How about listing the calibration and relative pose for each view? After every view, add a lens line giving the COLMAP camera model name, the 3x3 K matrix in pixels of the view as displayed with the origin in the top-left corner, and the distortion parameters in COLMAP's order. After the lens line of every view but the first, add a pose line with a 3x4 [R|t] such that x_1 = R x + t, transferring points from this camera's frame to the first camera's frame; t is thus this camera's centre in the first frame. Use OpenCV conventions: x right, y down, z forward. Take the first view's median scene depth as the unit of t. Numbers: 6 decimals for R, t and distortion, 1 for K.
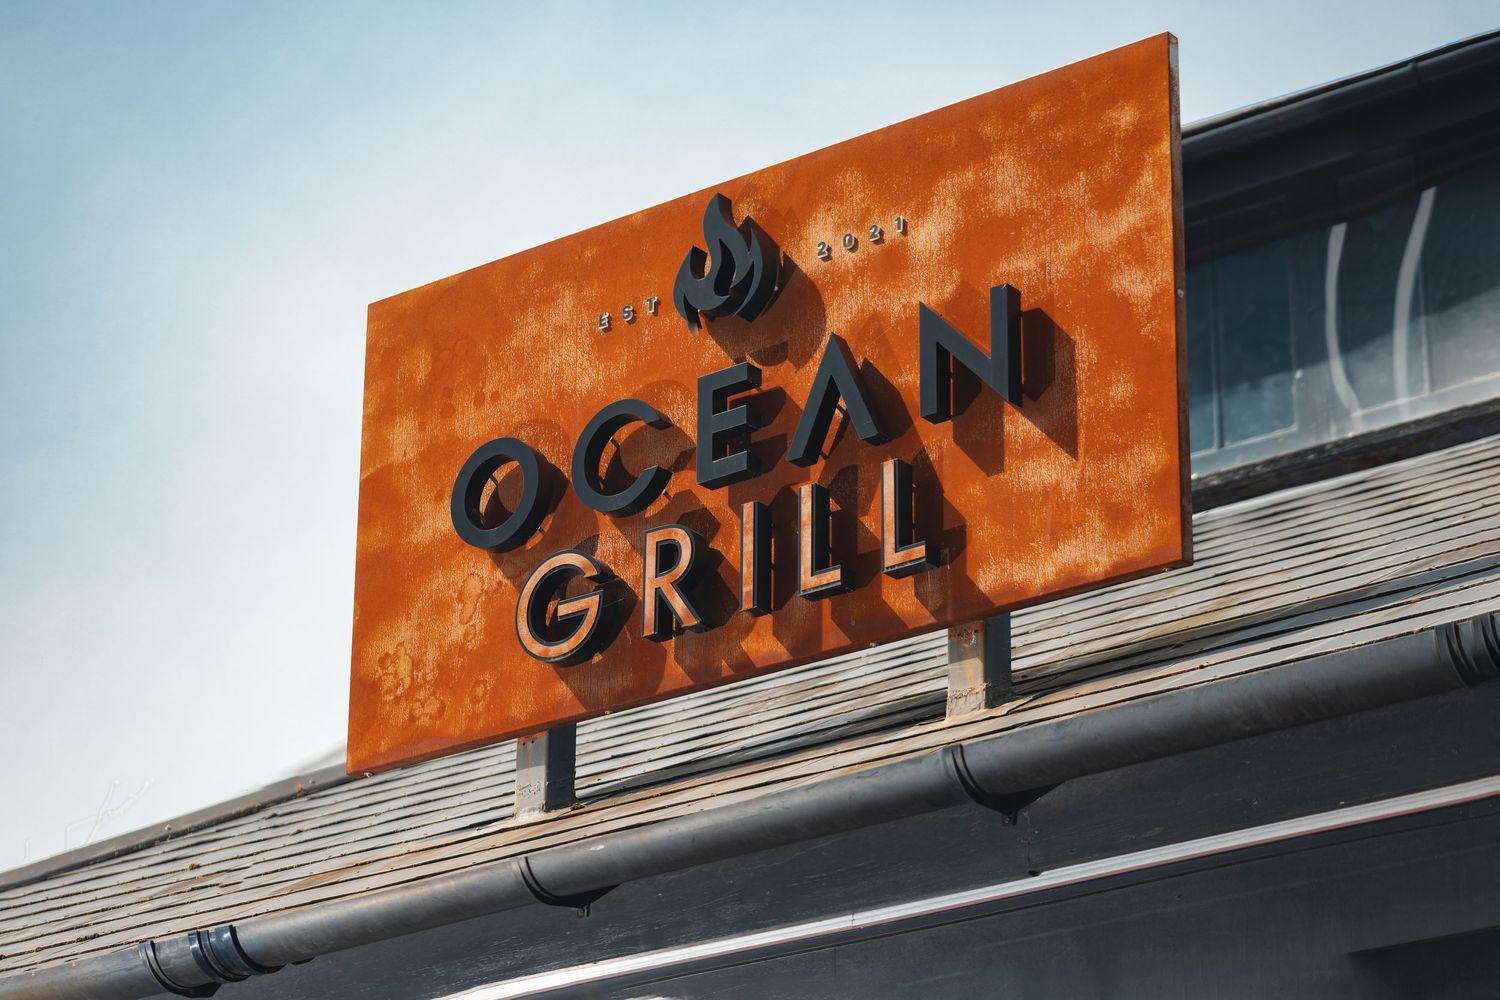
lens RADIAL K [[4048.3, 0, 750.0], [0, 4048.3, 500.0], [0, 0, 1]] dist [-0.109525, -0.170963]
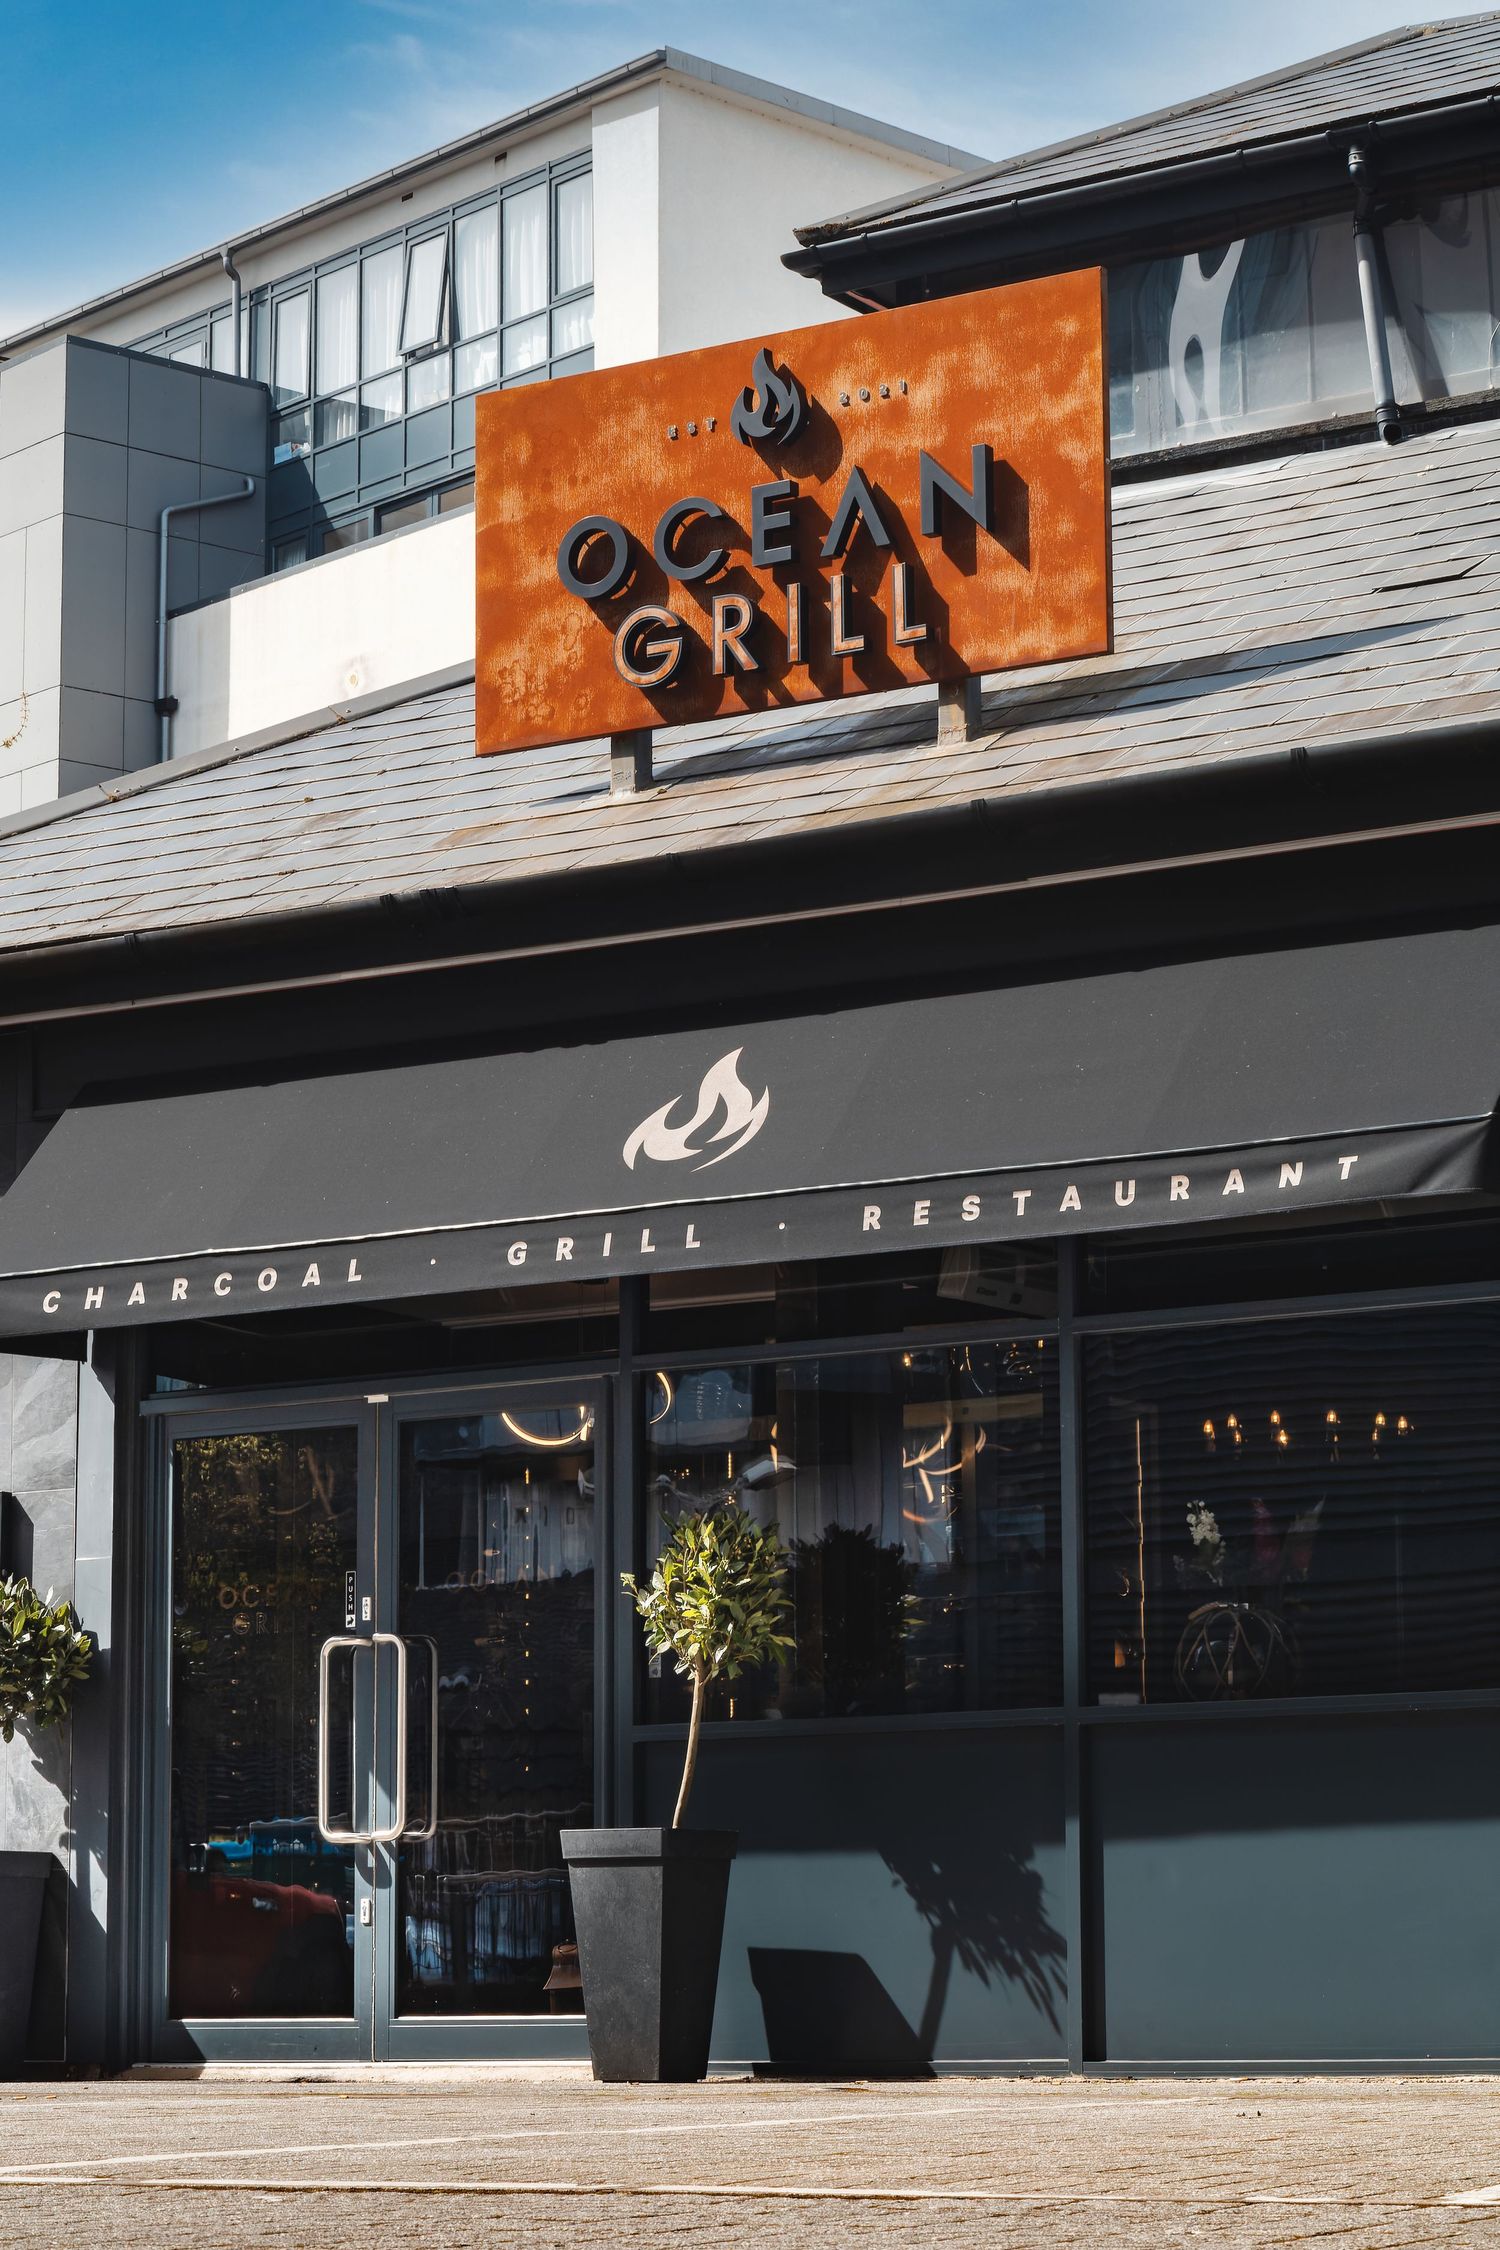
lens RADIAL K [[6072.5, 0, 750.0], [0, 6072.5, 1125.0], [0, 0, 1]] dist [-0.109525, -0.170963]
pose [[0.992147, -0.003469, 0.125032, -0.278395], [-0.024132, 0.975526, 0.218558, -0.275348], [-0.122730, -0.219859, 0.967781, -1.084875]]
